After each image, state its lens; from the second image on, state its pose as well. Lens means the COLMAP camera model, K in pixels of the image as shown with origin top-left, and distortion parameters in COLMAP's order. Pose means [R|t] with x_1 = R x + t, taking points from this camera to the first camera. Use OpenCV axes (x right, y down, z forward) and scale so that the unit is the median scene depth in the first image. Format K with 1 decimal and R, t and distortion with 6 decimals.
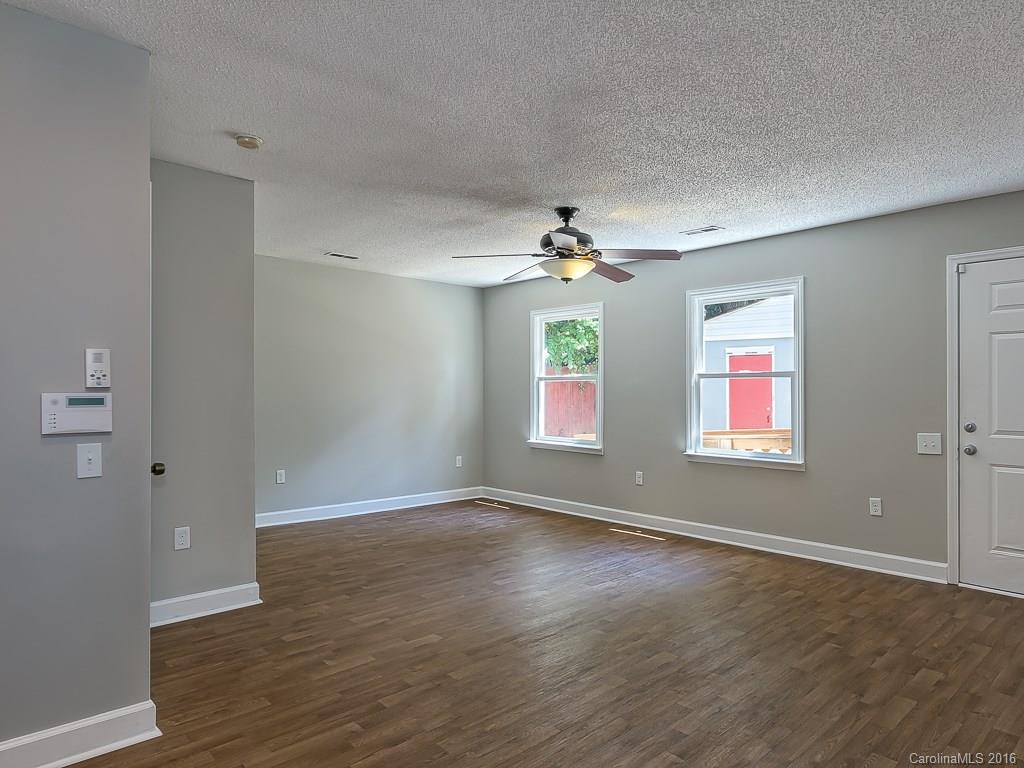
lens RADIAL K [[614.0, 0, 512.7], [0, 614.0, 385.8], [0, 0, 1]] dist [-0.009011, -0.000834]
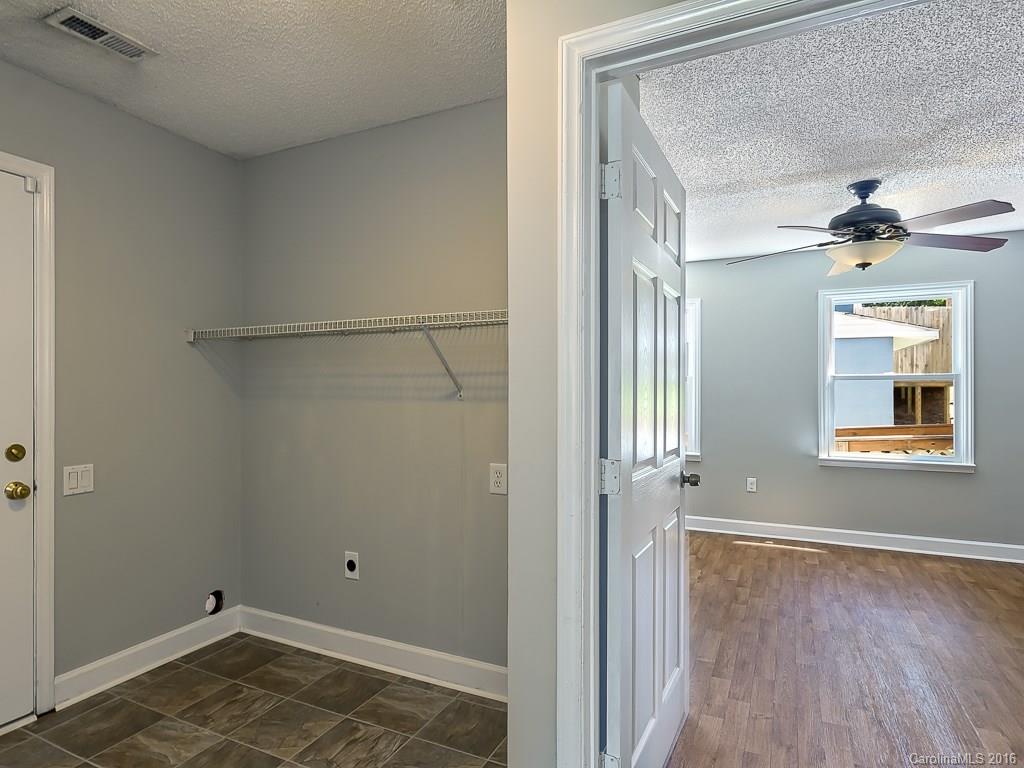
lens RADIAL K [[589.4, 0, 510.9], [0, 589.4, 384.3], [0, 0, 1]] dist [0.000241, 0.003100]
pose [[0.945228, 0.004973, 0.326374, -0.555451], [-0.003617, 0.999982, -0.004760, 0.000340], [-0.326392, 0.003318, 0.945229, 0.321118]]
